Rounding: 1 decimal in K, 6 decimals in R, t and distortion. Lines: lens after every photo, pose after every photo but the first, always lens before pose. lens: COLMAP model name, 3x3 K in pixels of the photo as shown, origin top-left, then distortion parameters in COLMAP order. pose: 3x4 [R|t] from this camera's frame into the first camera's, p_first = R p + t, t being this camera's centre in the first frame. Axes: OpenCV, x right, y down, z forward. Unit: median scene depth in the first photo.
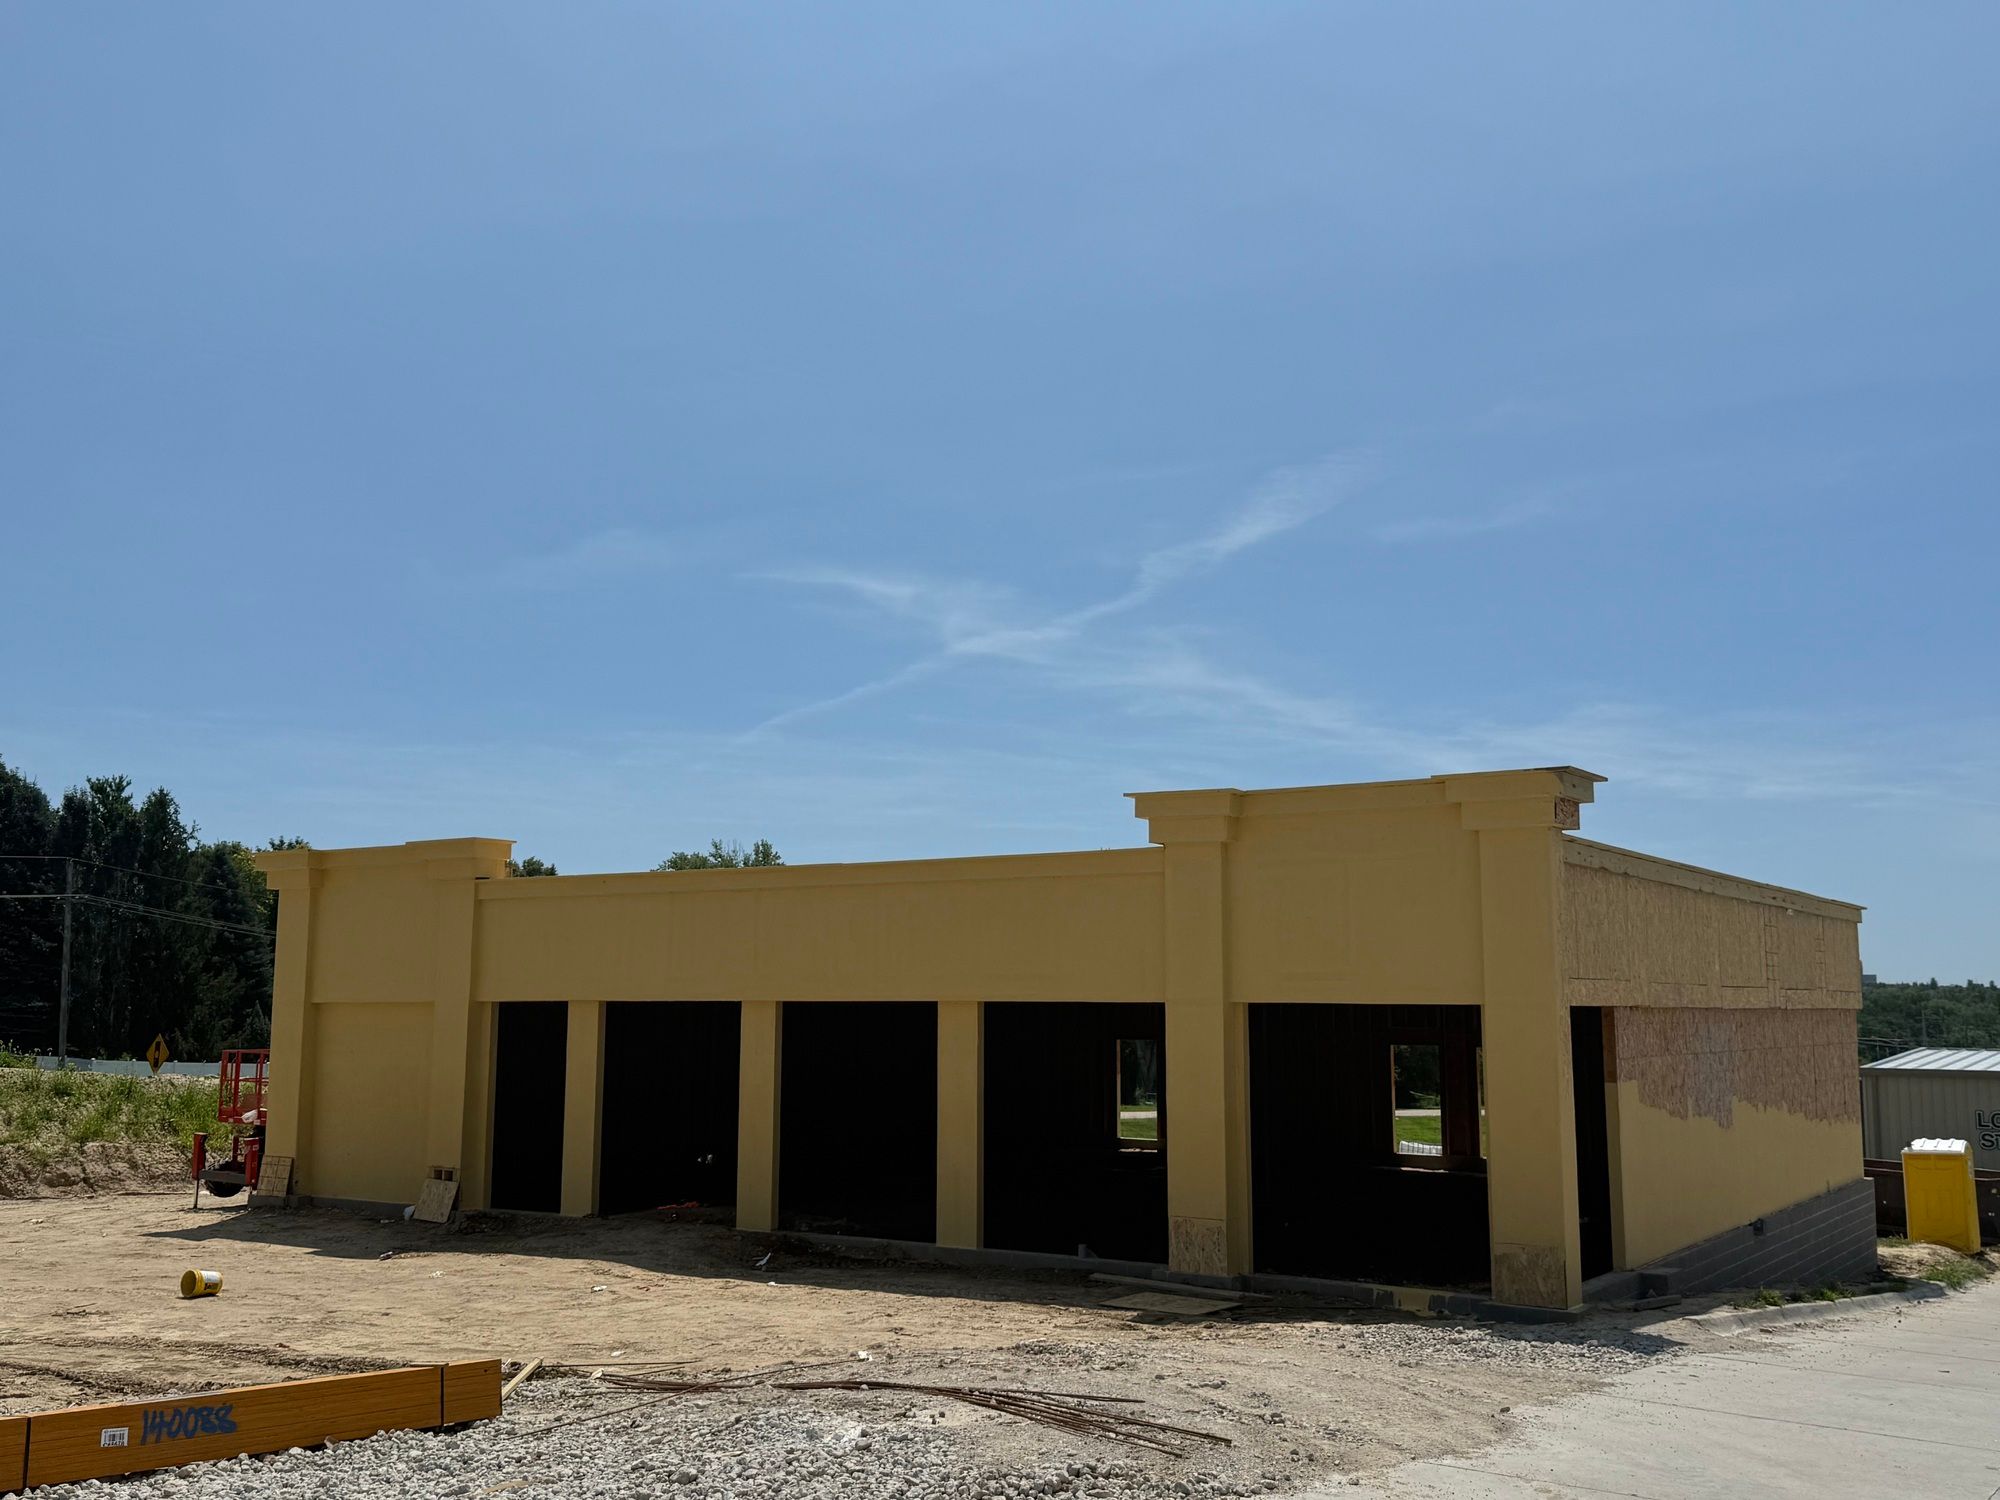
lens RADIAL K [[1928.7, 0, 995.0], [0, 1928.7, 741.1], [0, 0, 1]] dist [0.081294, 0.000000]
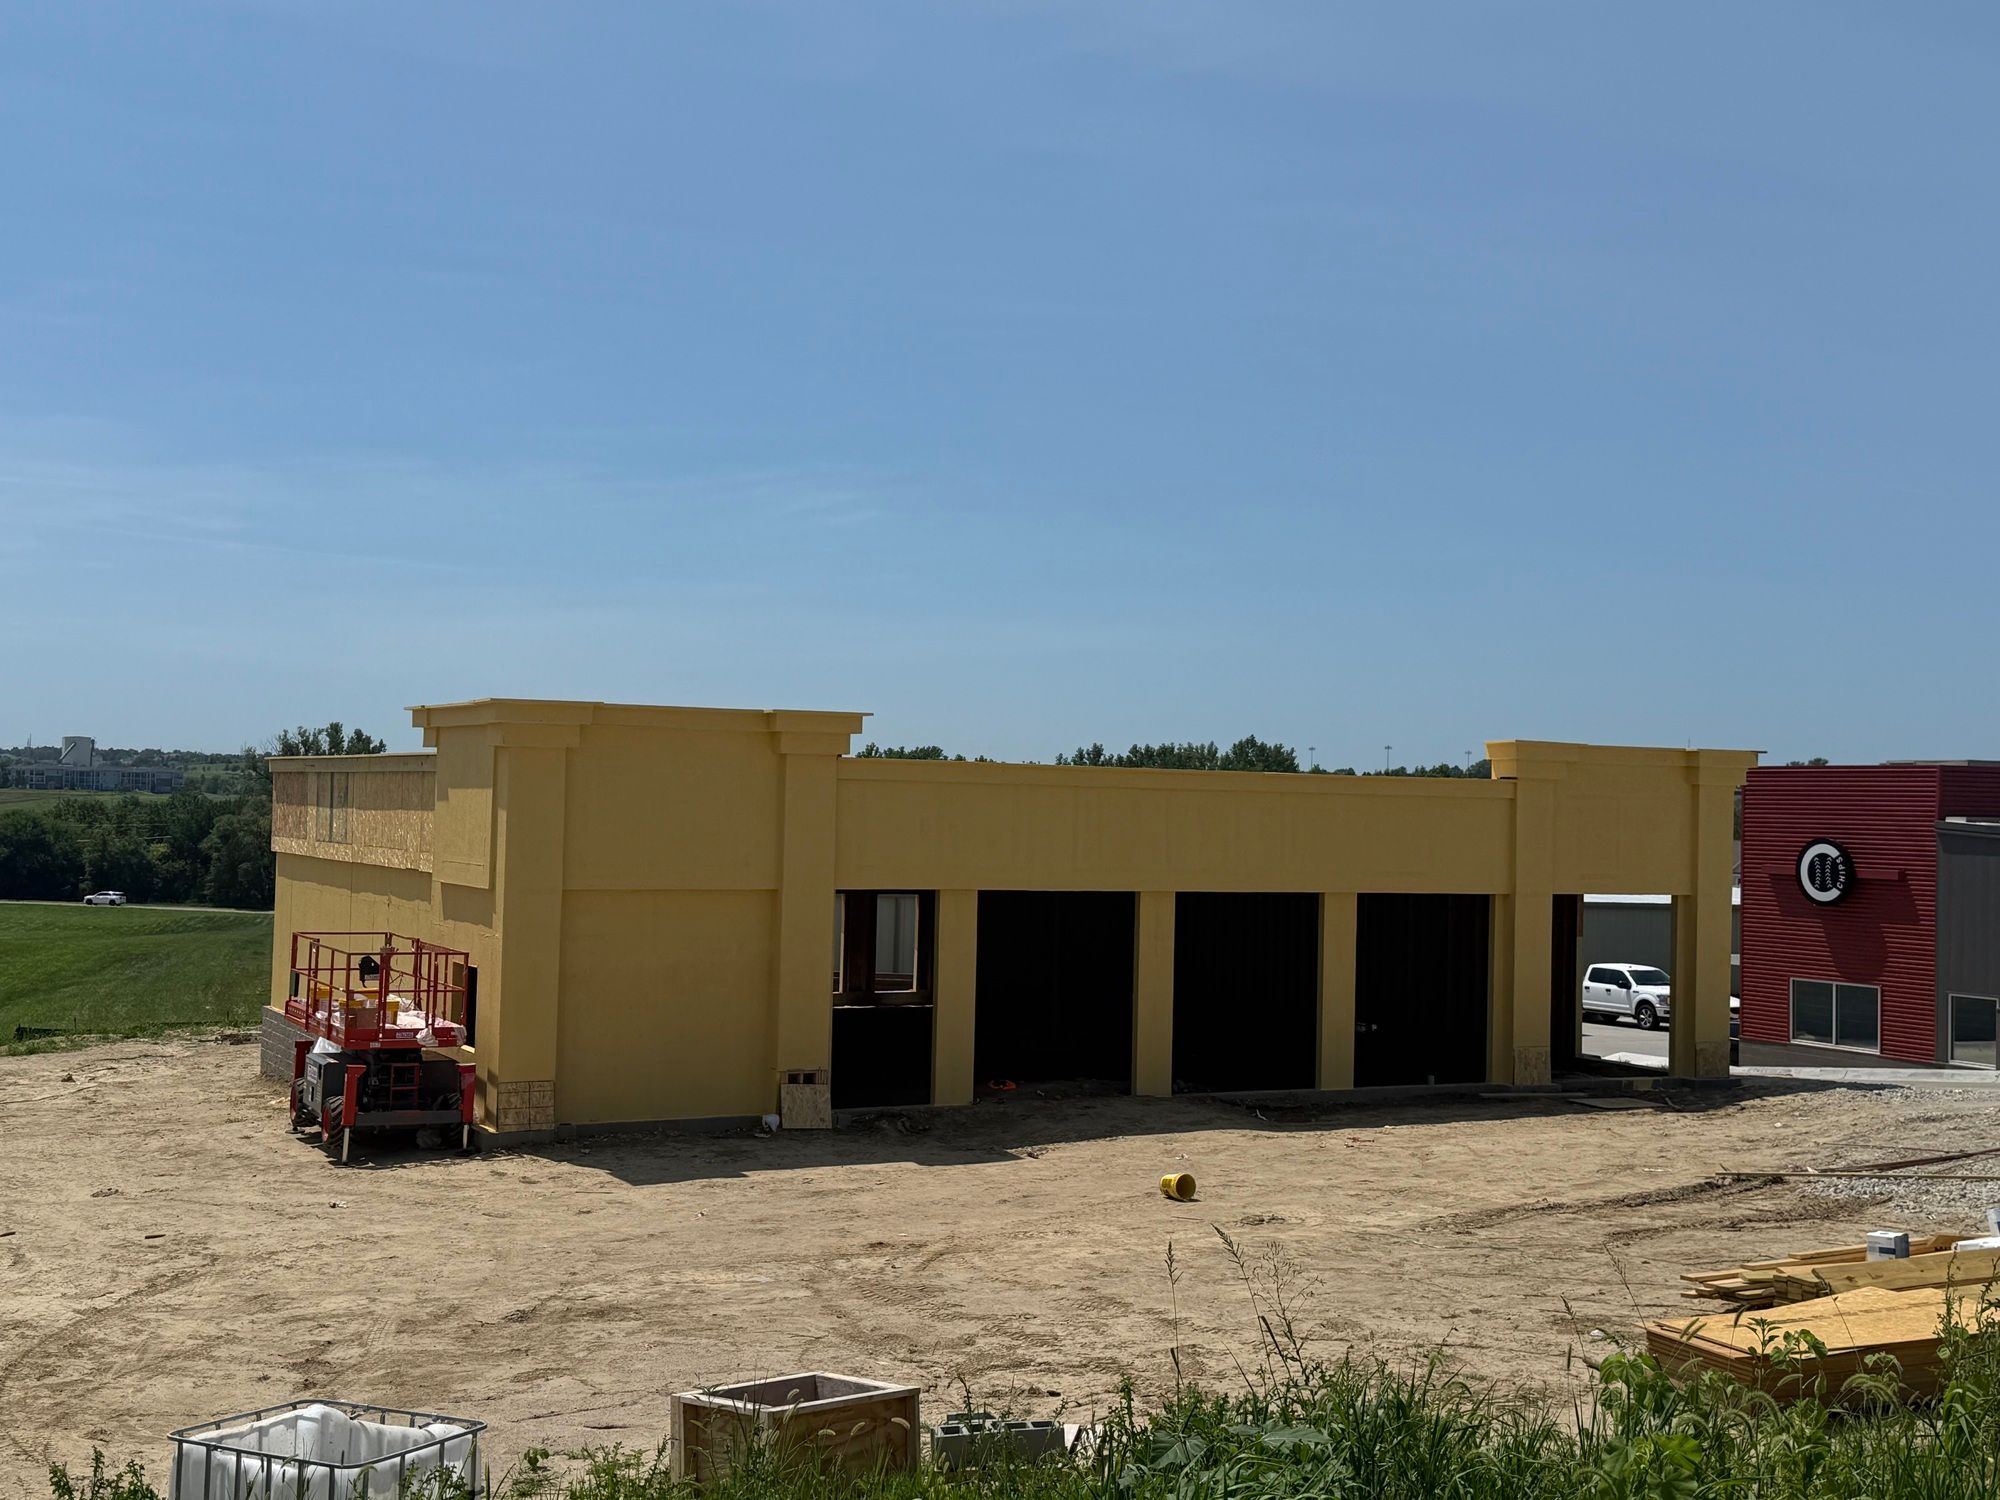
lens RADIAL K [[2407.8, 0, 992.0], [0, 2407.8, 738.8], [0, 0, 1]] dist [0.107704, 0.000000]
pose [[0.476300, 0.050059, 0.877857, -1.383036], [-0.122898, 0.992368, 0.010092, 0.047644], [-0.870652, -0.112693, 0.478817, 0.446952]]
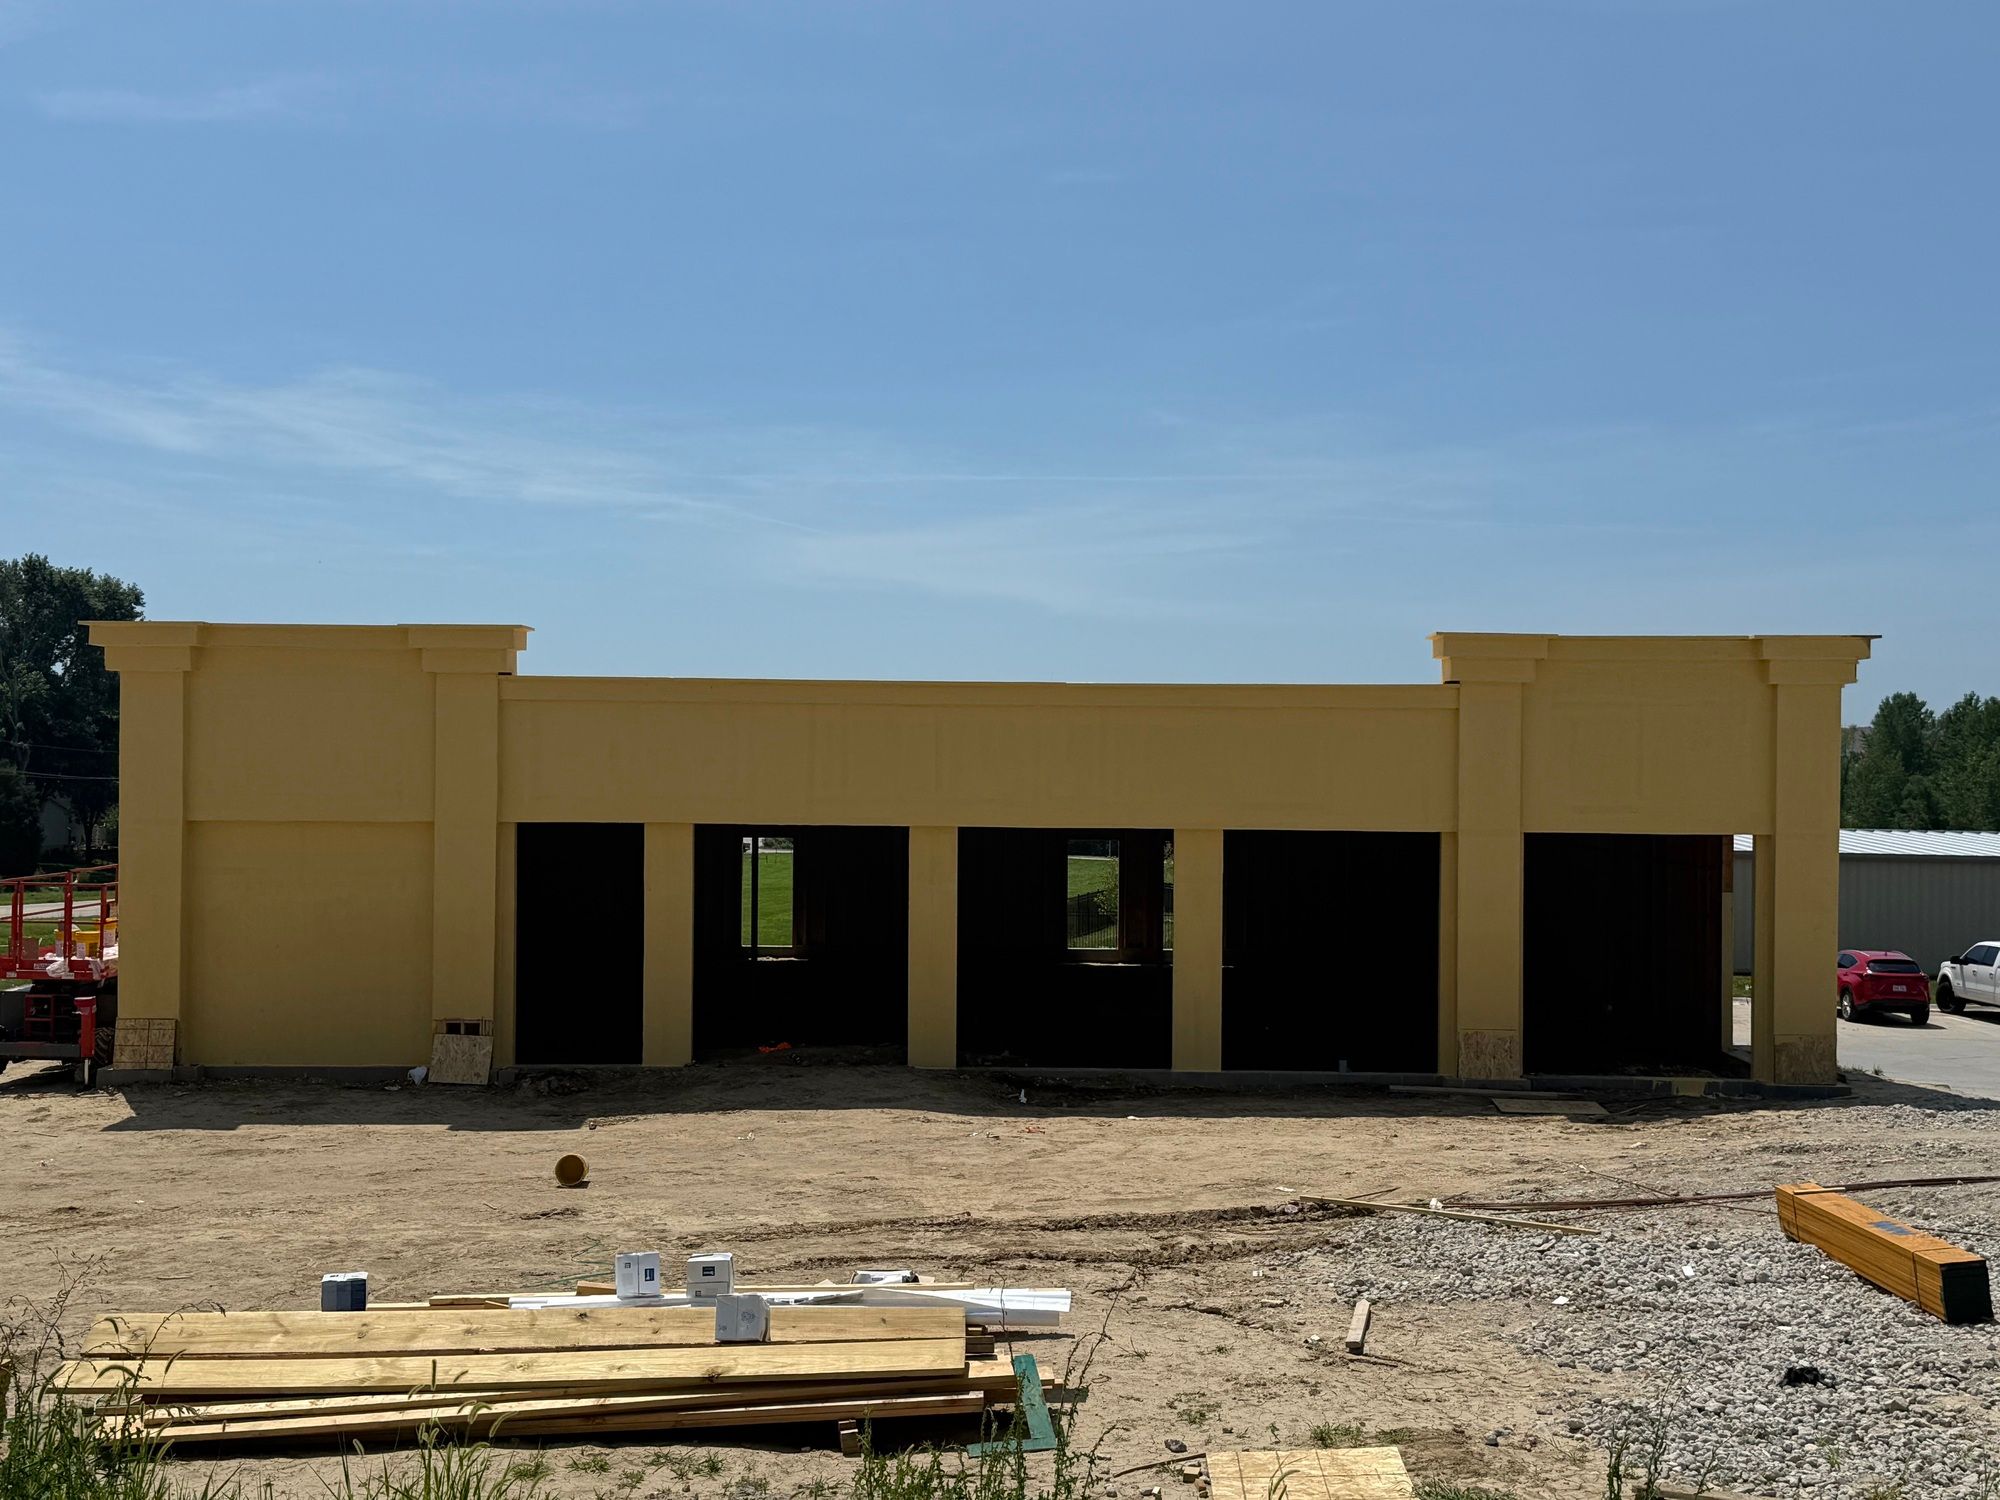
lens RADIAL K [[2407.8, 0, 1007.3], [0, 2407.8, 754.2], [0, 0, 1]] dist [0.107704, 0.000000]
pose [[0.841878, 0.020258, 0.539287, -0.722942], [-0.078605, 0.993241, 0.085400, -0.000236], [-0.533912, -0.114287, 0.837781, 0.025651]]
